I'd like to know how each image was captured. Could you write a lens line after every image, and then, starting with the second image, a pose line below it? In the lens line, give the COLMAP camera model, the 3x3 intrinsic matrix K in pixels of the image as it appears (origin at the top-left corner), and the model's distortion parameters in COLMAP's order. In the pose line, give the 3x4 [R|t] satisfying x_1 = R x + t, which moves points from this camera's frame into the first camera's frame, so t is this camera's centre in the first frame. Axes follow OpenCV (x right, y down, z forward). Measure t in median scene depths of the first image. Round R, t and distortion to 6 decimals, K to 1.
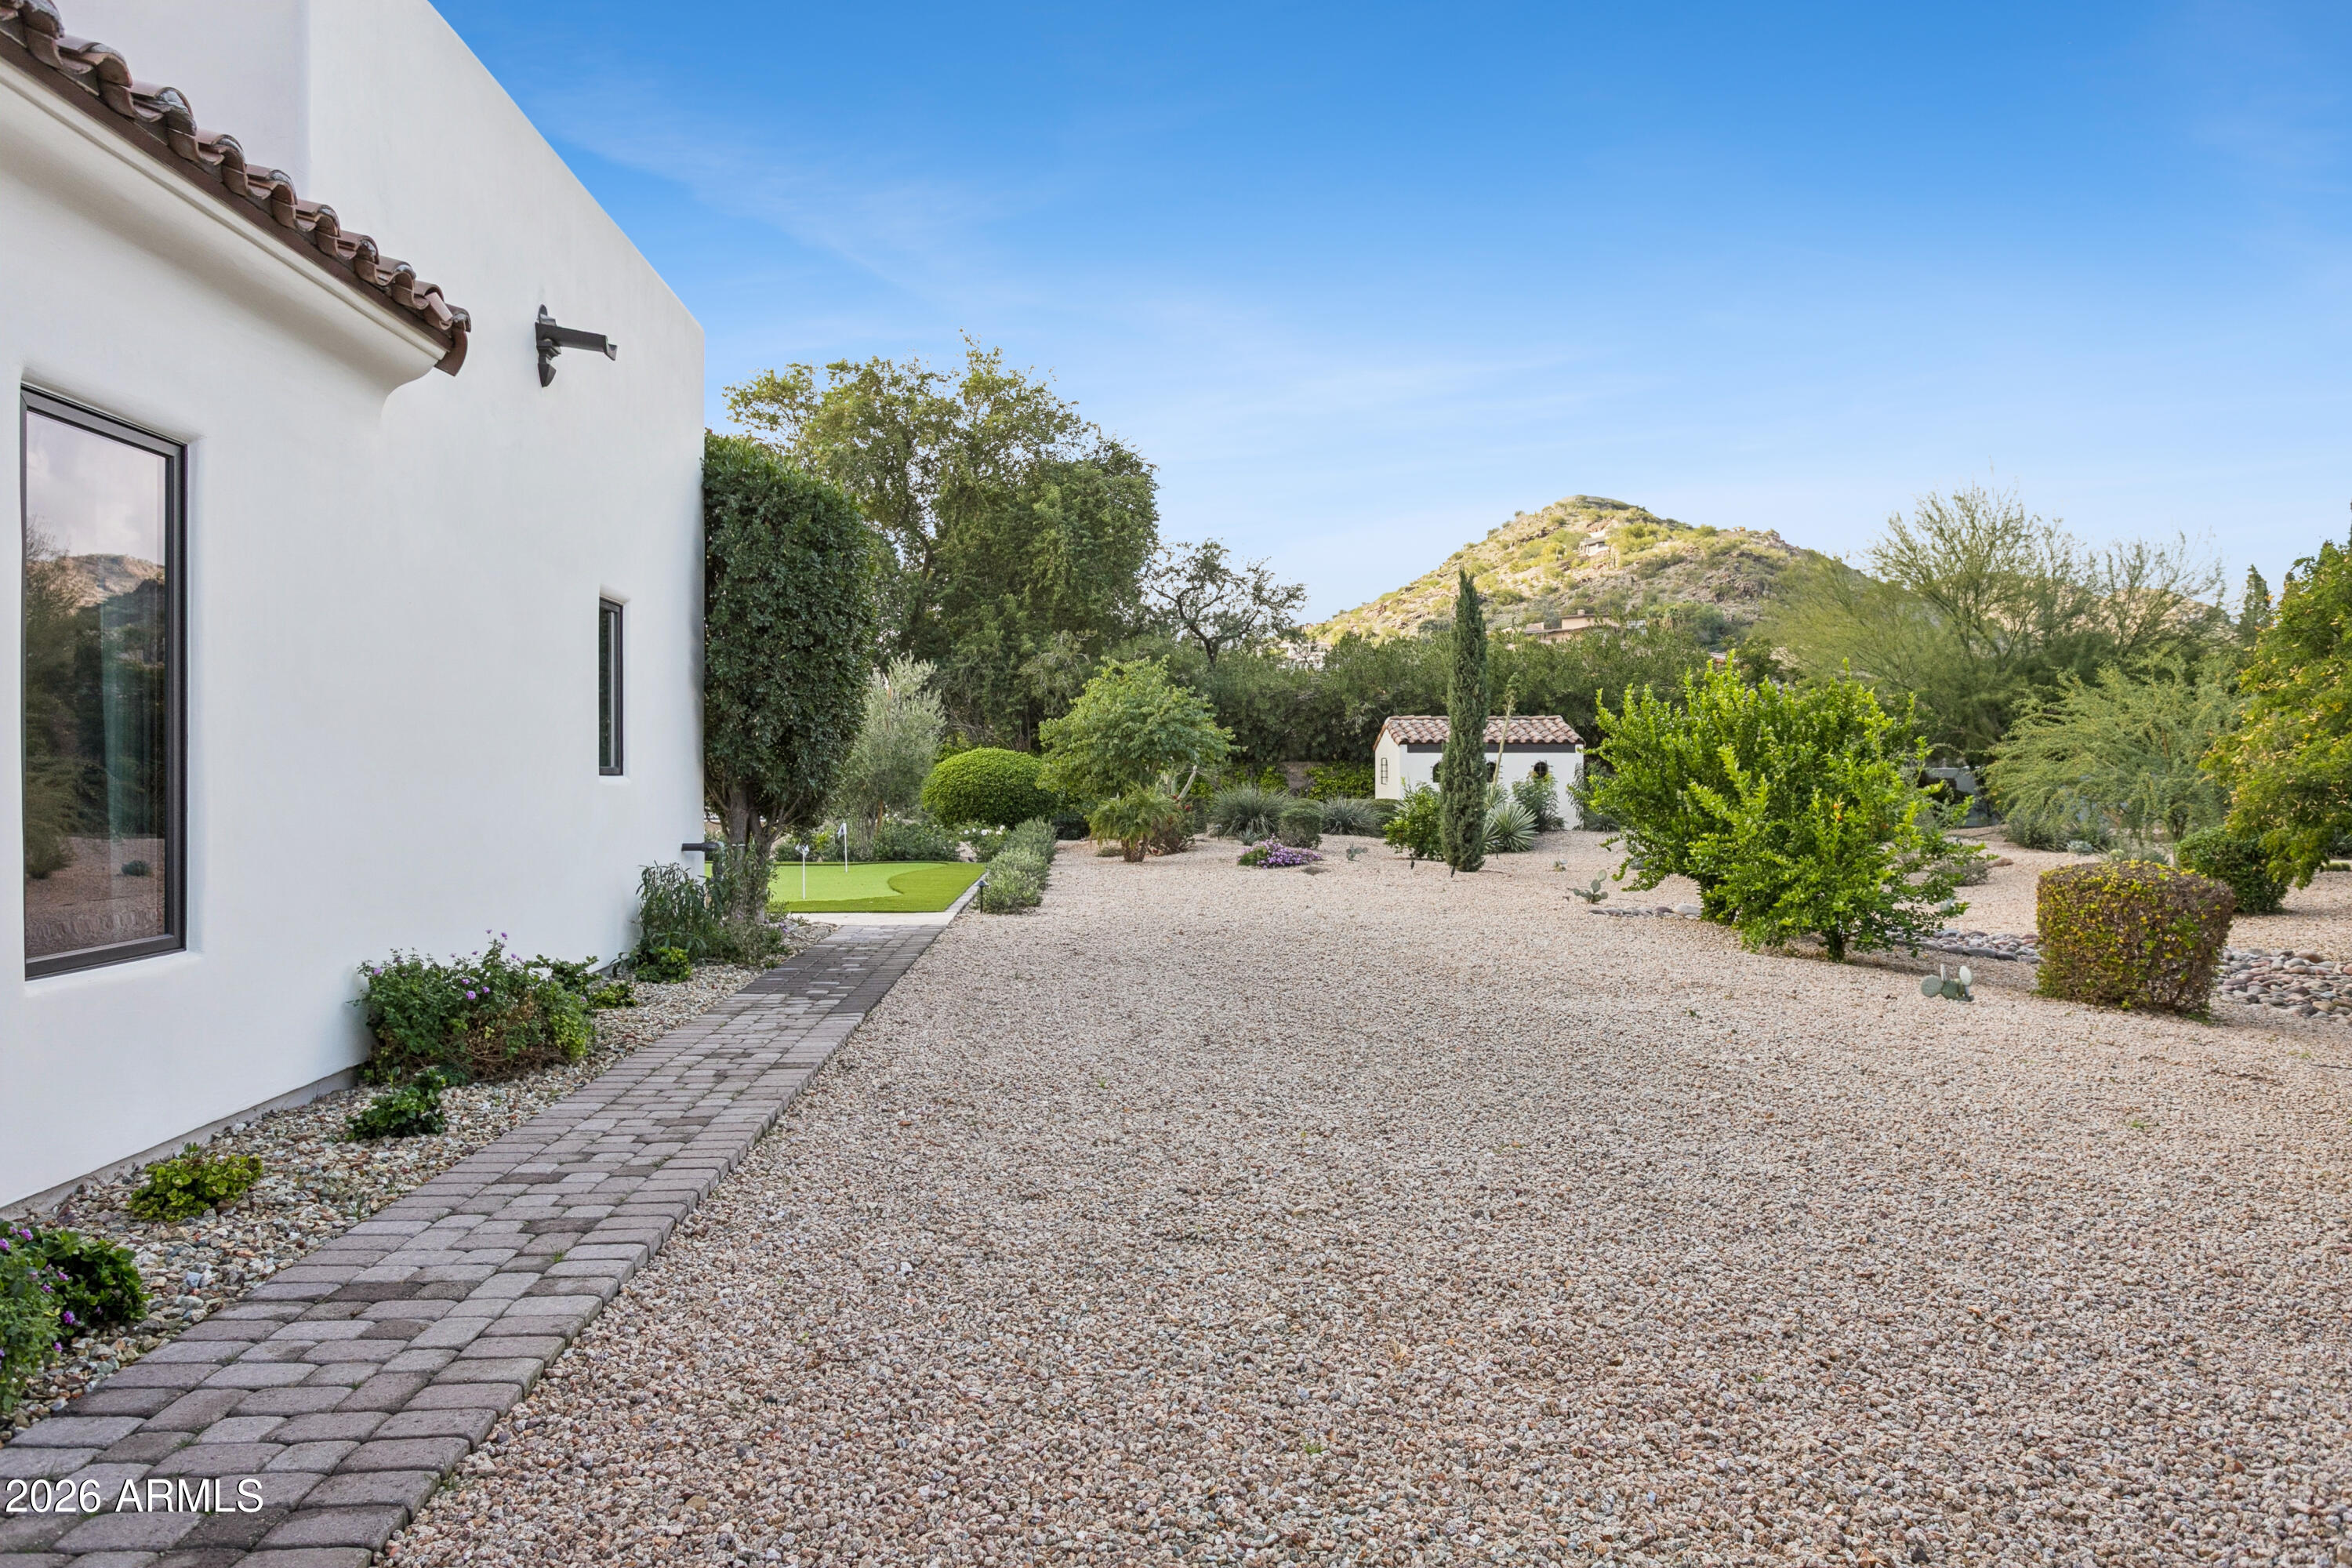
lens RADIAL K [[1612.9, 0, 1167.1], [0, 1612.9, 782.4], [0, 0, 1]] dist [0.003244, -0.000888]
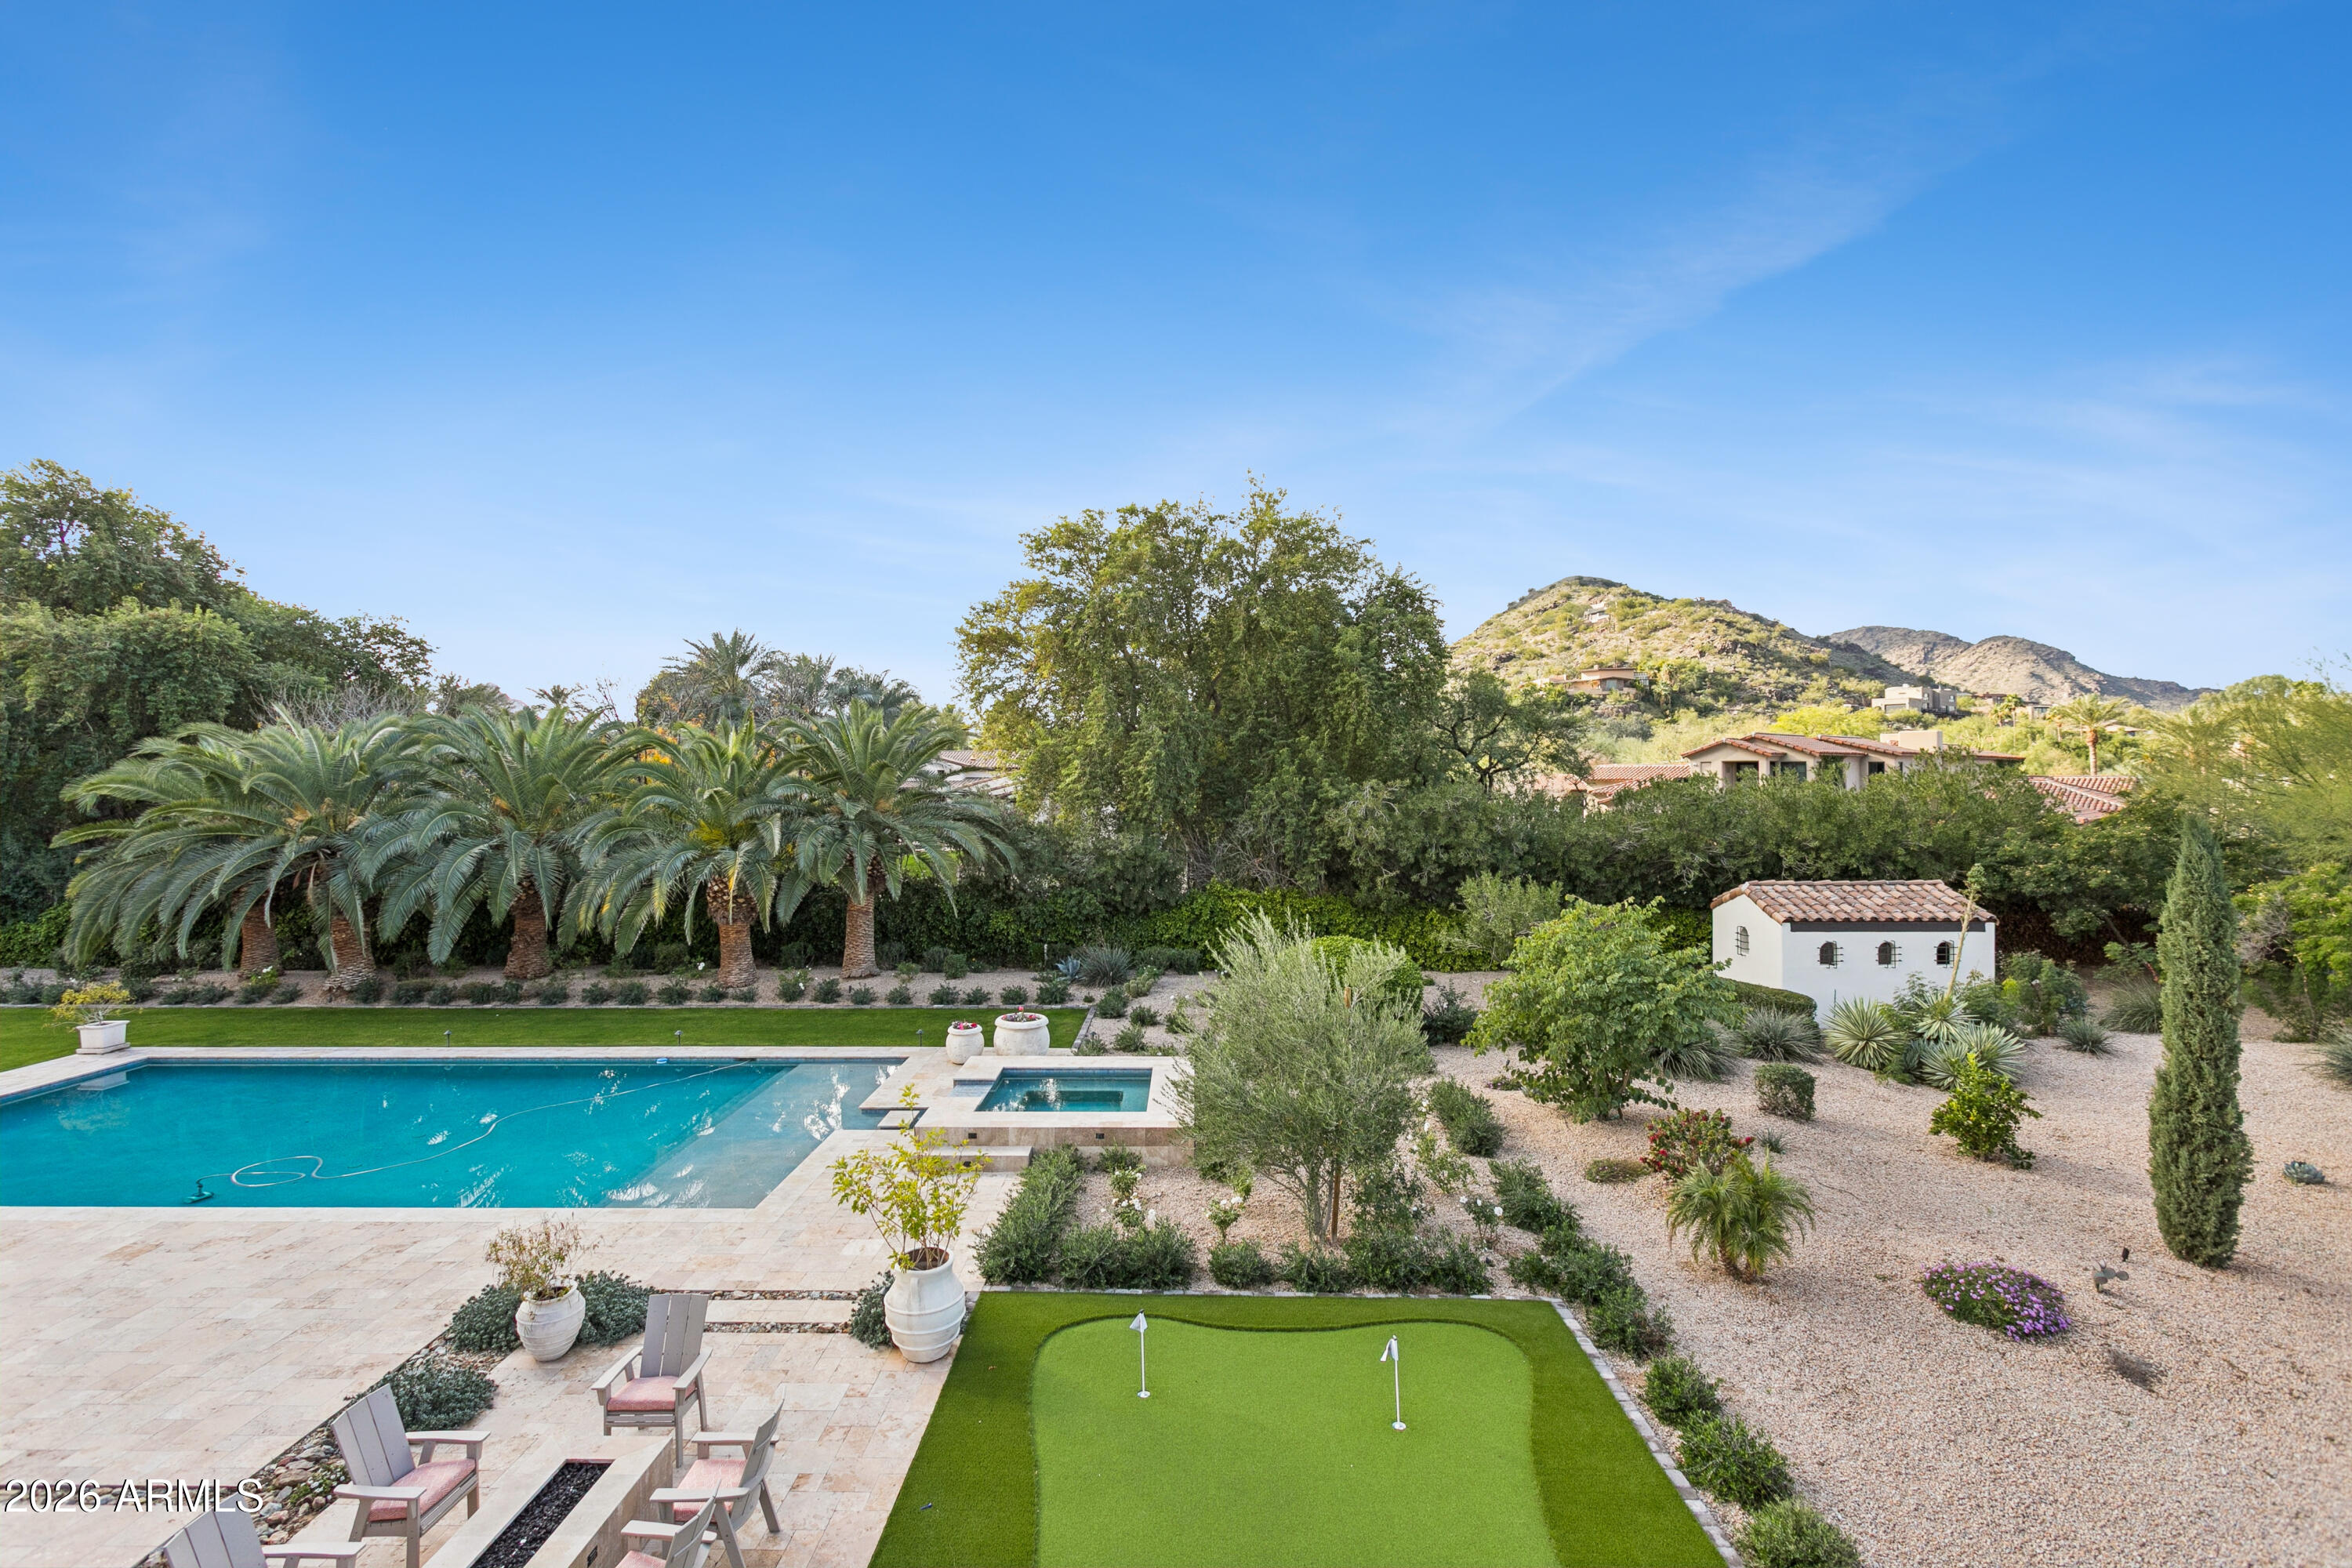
lens RADIAL K [[1109.6, 0, 1168.1], [0, 1109.6, 784.6], [0, 0, 1]] dist [-0.002592, 0.001266]
pose [[0.997323, -0.005050, -0.072942, -0.128313], [0.005763, 0.999938, 0.009572, -0.091387], [0.072889, -0.009966, 0.997290, 0.302726]]
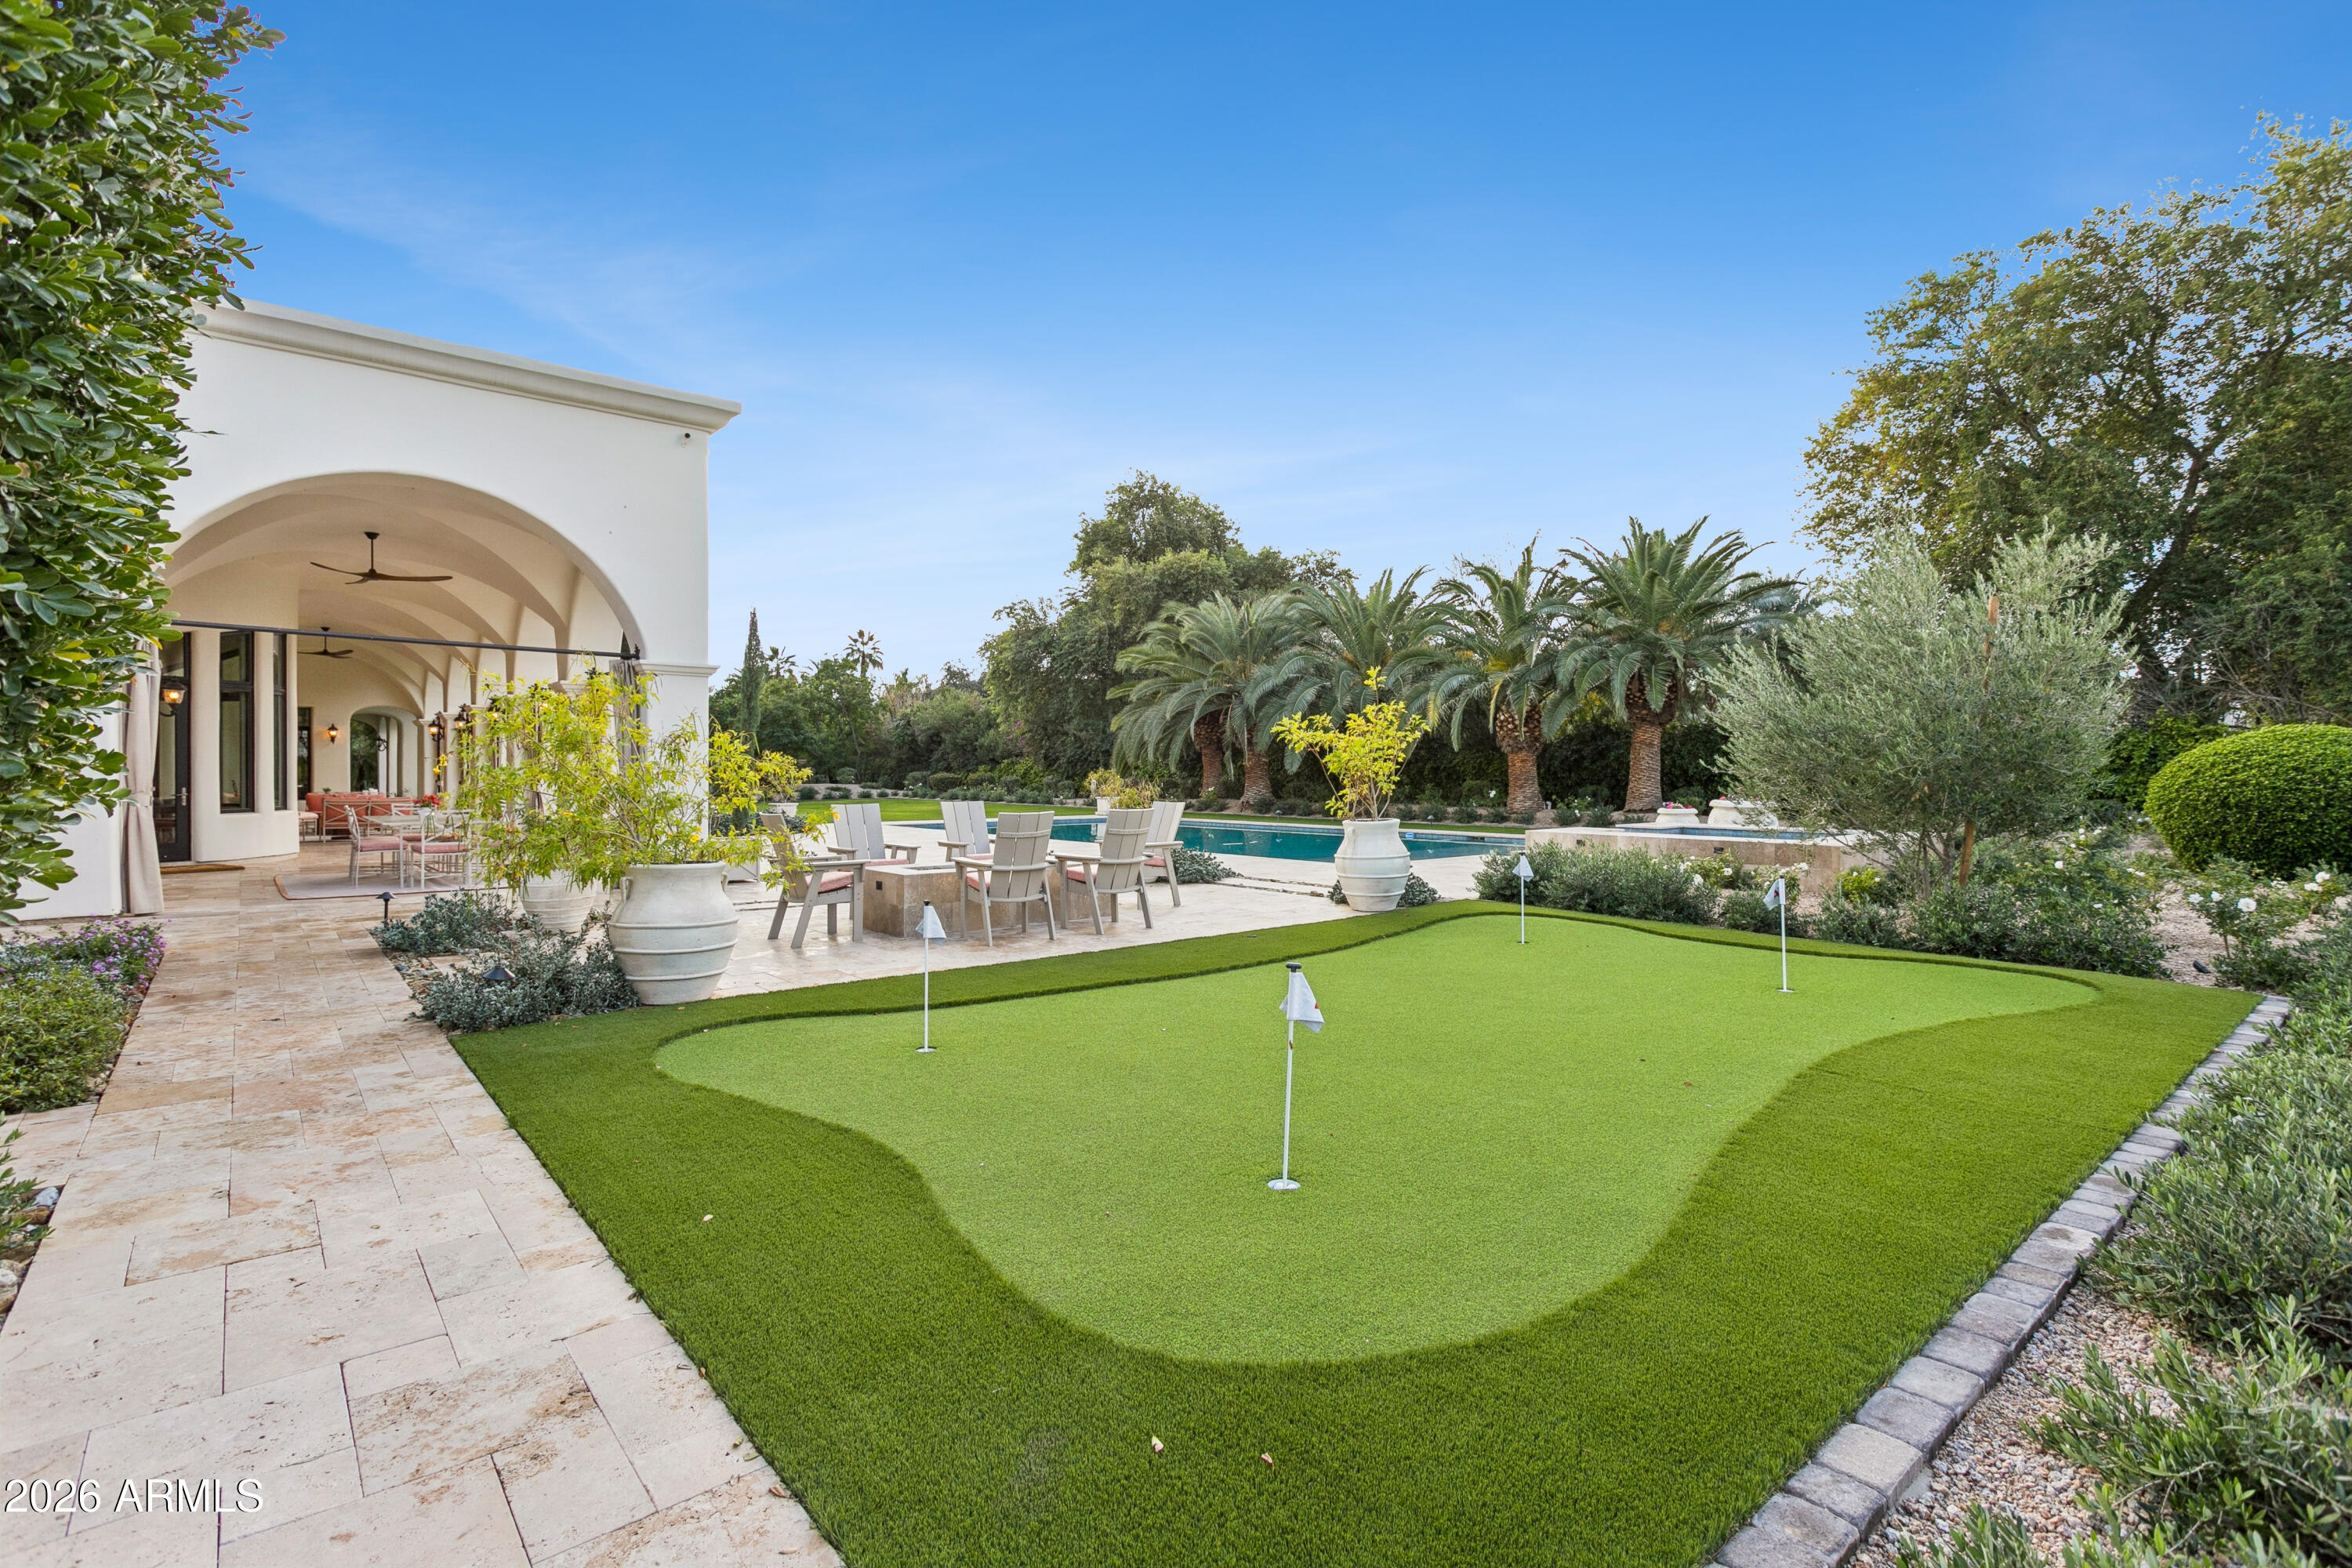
lens RADIAL K [[1109.6, 0, 1162.0], [0, 1109.6, 780.9], [0, 0, 1]] dist [-0.002592, 0.001266]
pose [[0.599810, 0.006299, -0.800118, -0.029187], [-0.001188, 0.999975, 0.006982, -0.002554], [0.800142, -0.003237, 0.599802, 0.344816]]
